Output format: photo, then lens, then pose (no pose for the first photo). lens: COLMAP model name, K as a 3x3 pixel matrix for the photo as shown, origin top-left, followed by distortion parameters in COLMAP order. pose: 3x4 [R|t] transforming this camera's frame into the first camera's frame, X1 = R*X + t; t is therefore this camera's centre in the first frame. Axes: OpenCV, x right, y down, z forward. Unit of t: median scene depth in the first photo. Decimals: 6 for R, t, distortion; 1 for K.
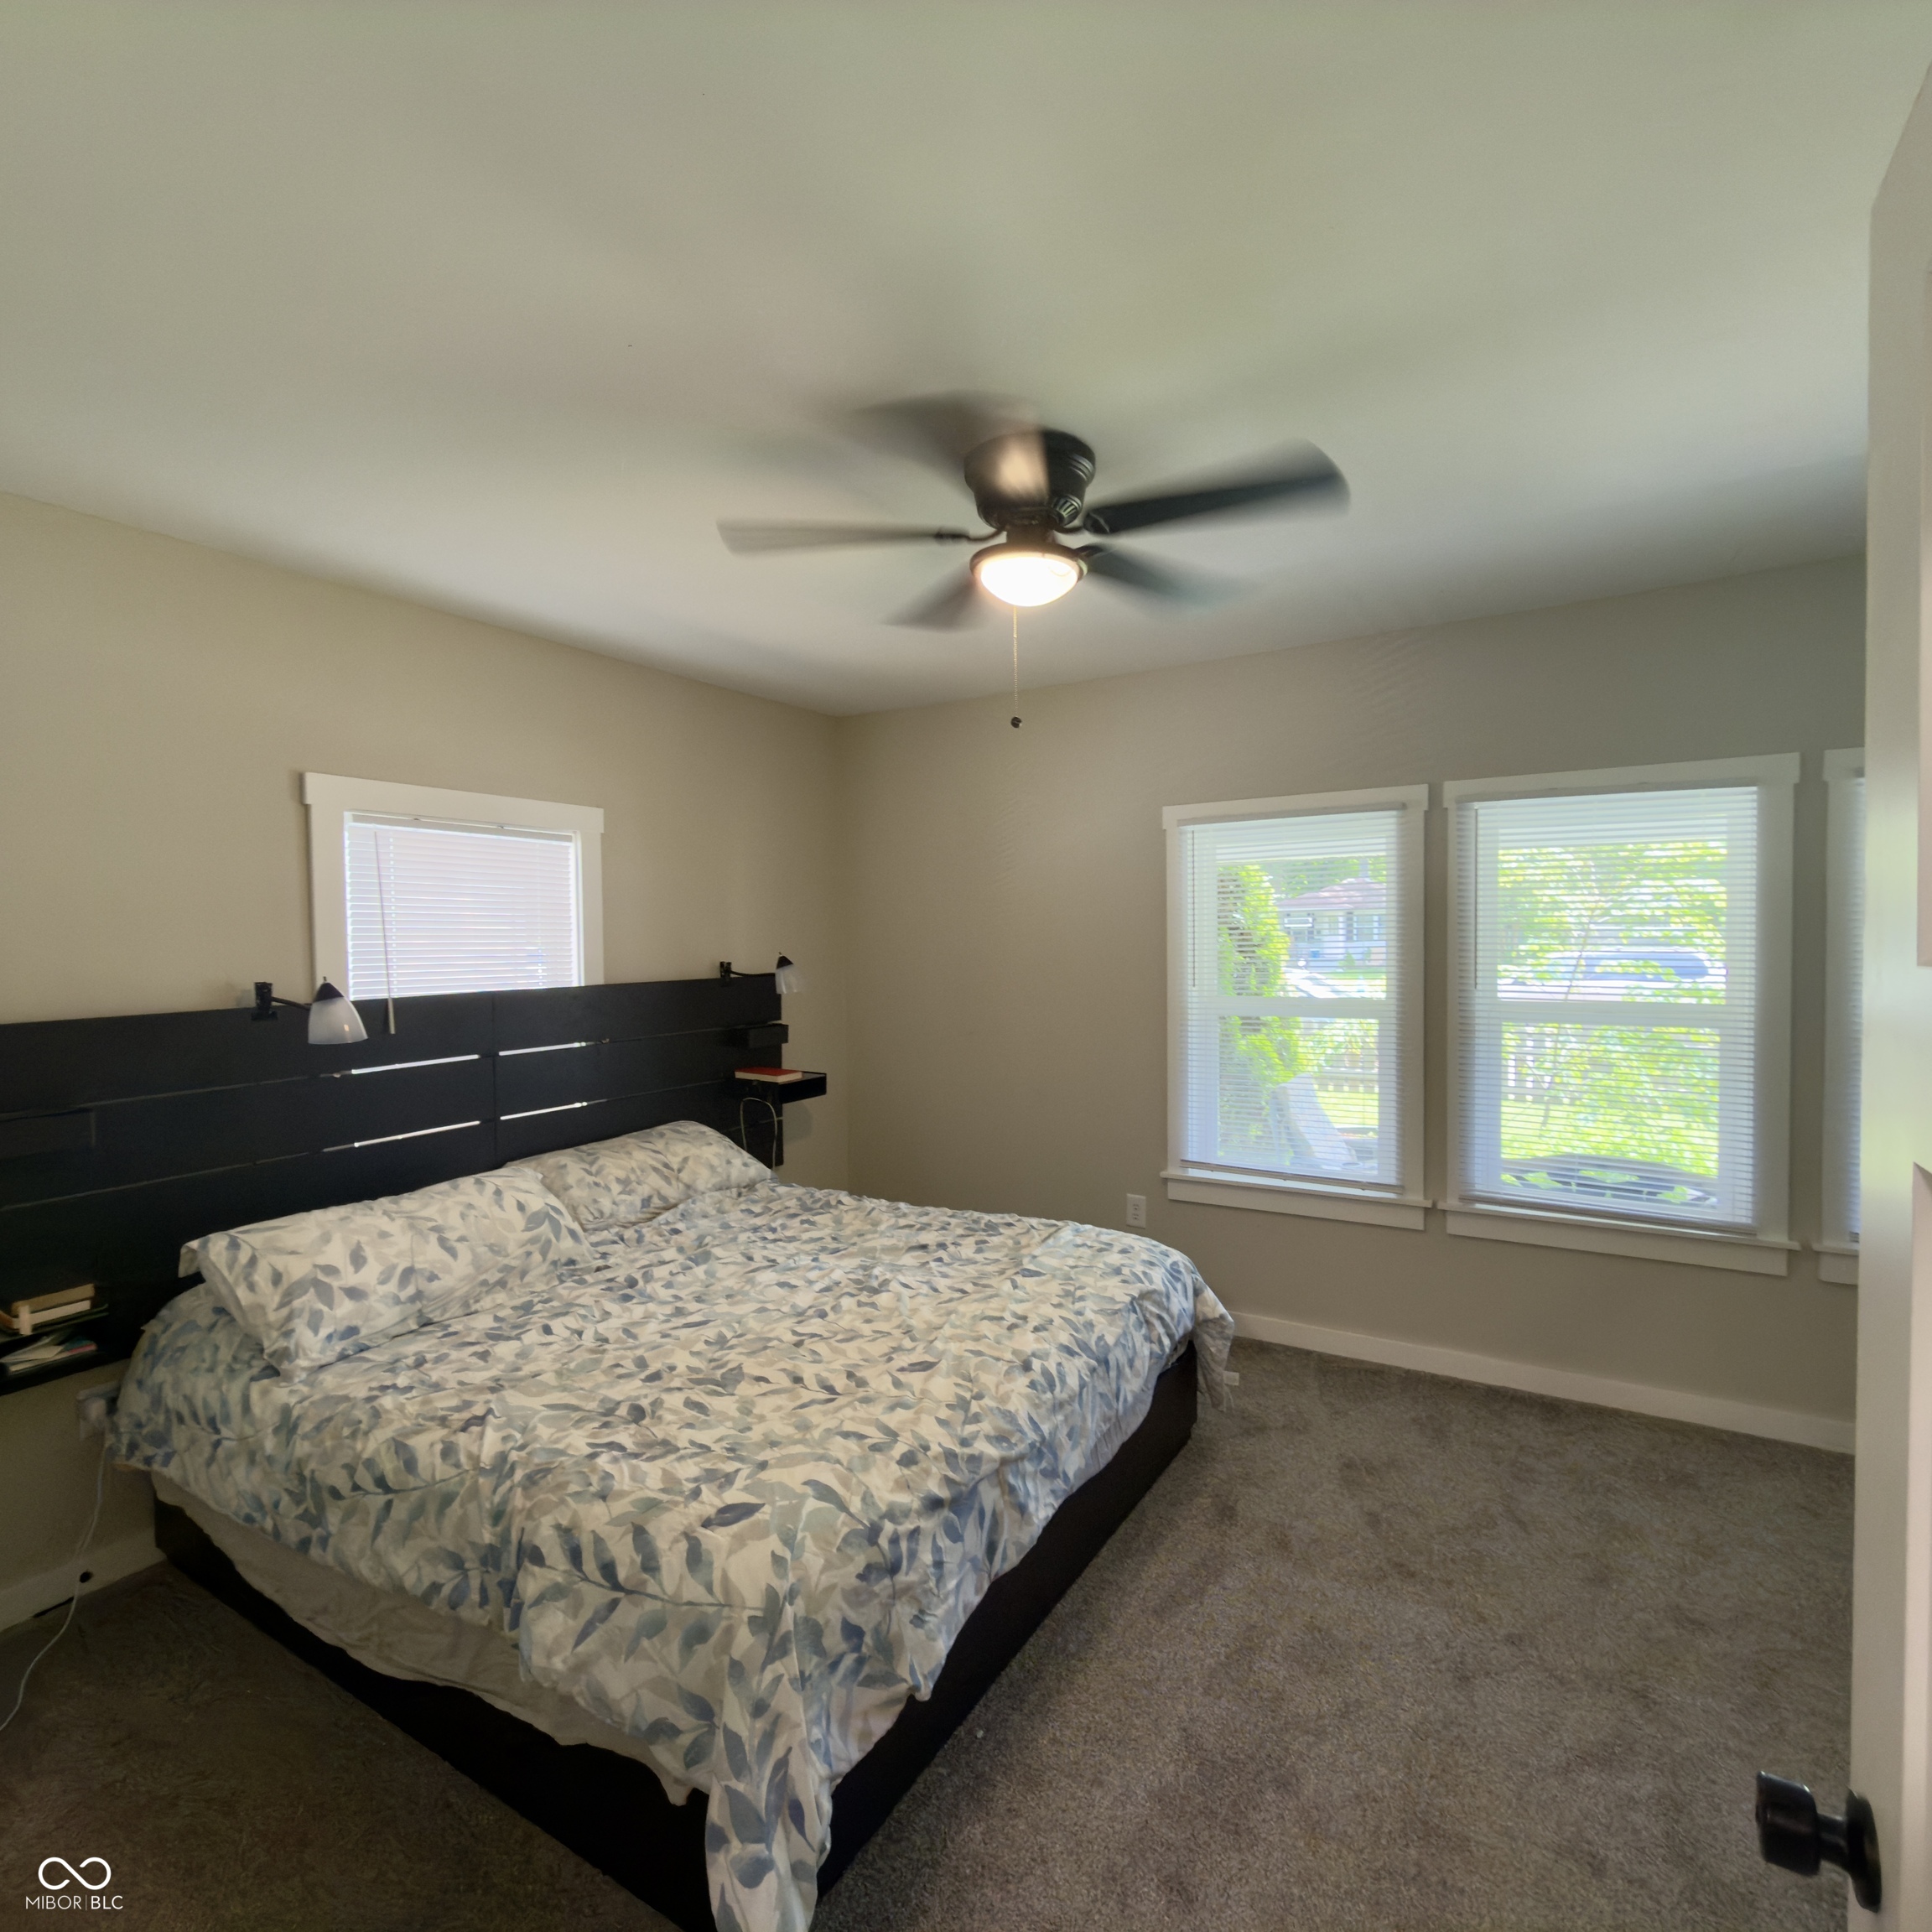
lens RADIAL K [[1034.3, 0, 961.5], [0, 1034.3, 966.5], [0, 0, 1]] dist [0.014245, -0.004000]
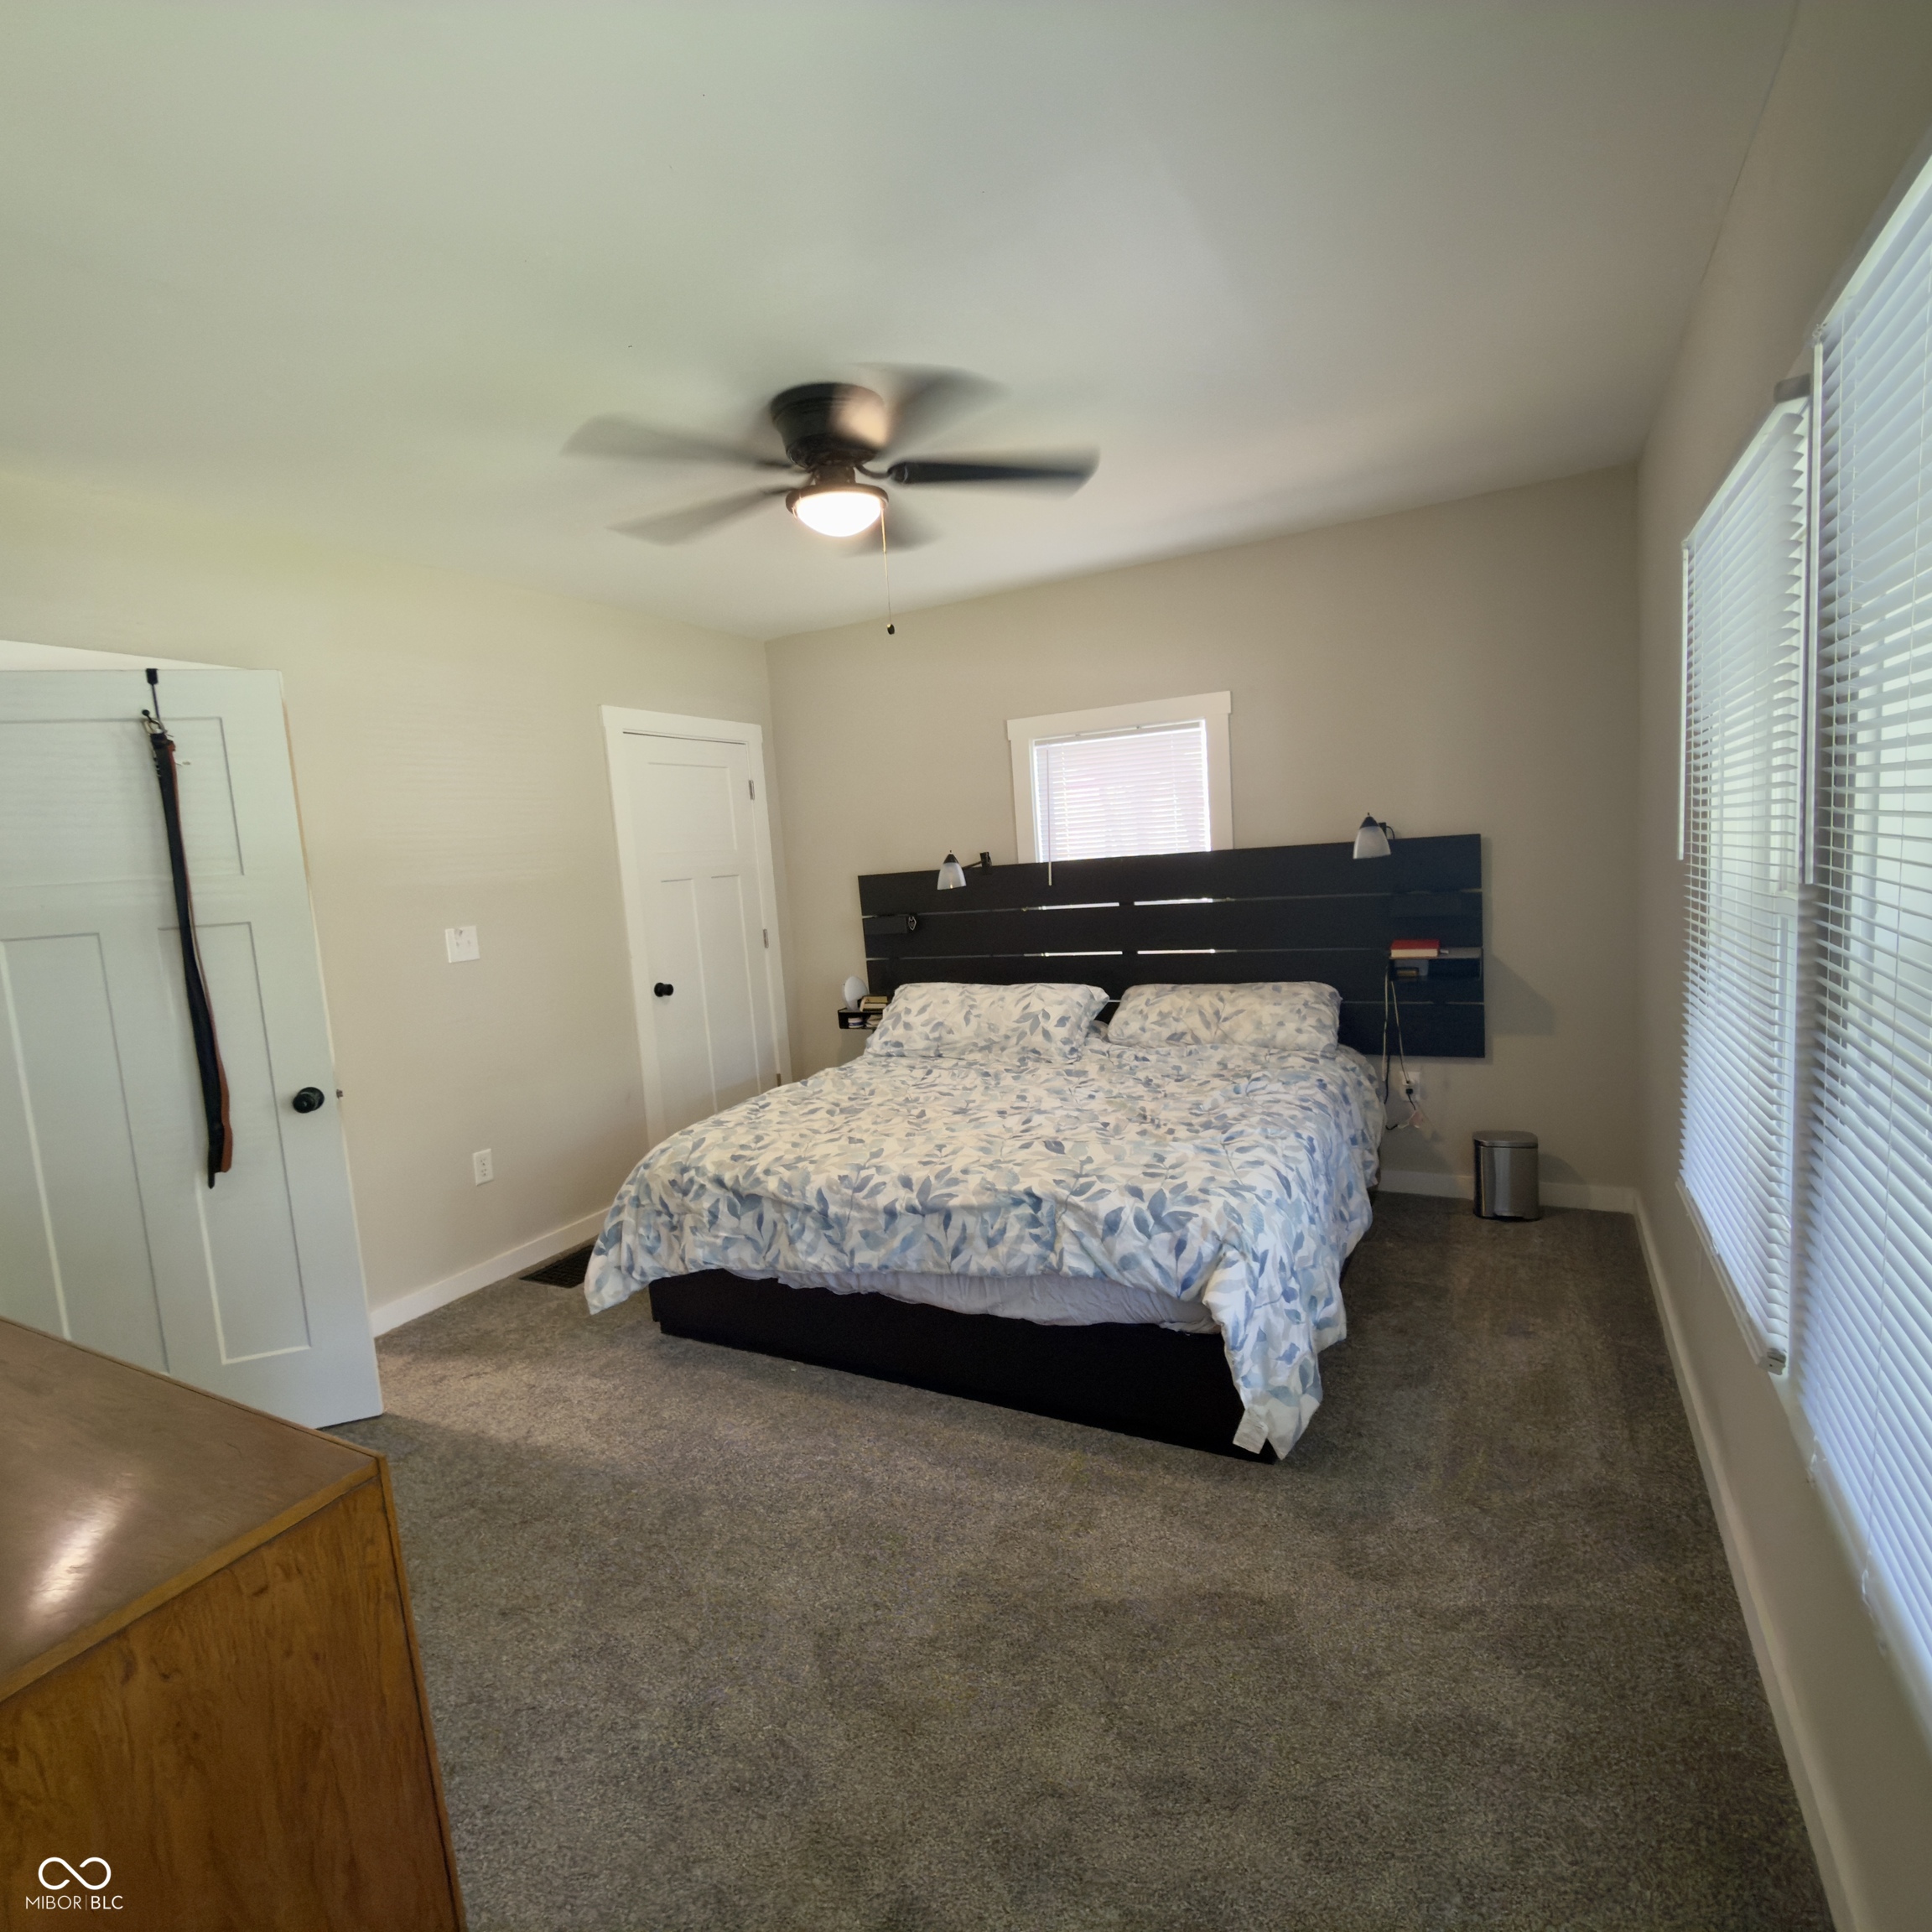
lens RADIAL K [[1034.3, 0, 959.5], [0, 1034.3, 965.1], [0, 0, 1]] dist [0.014245, -0.004000]
pose [[0.049955, 0.115087, -0.992099, 1.137220], [0.040481, 0.992289, 0.117147, -0.002164], [0.997931, -0.046013, 0.044911, 0.947128]]
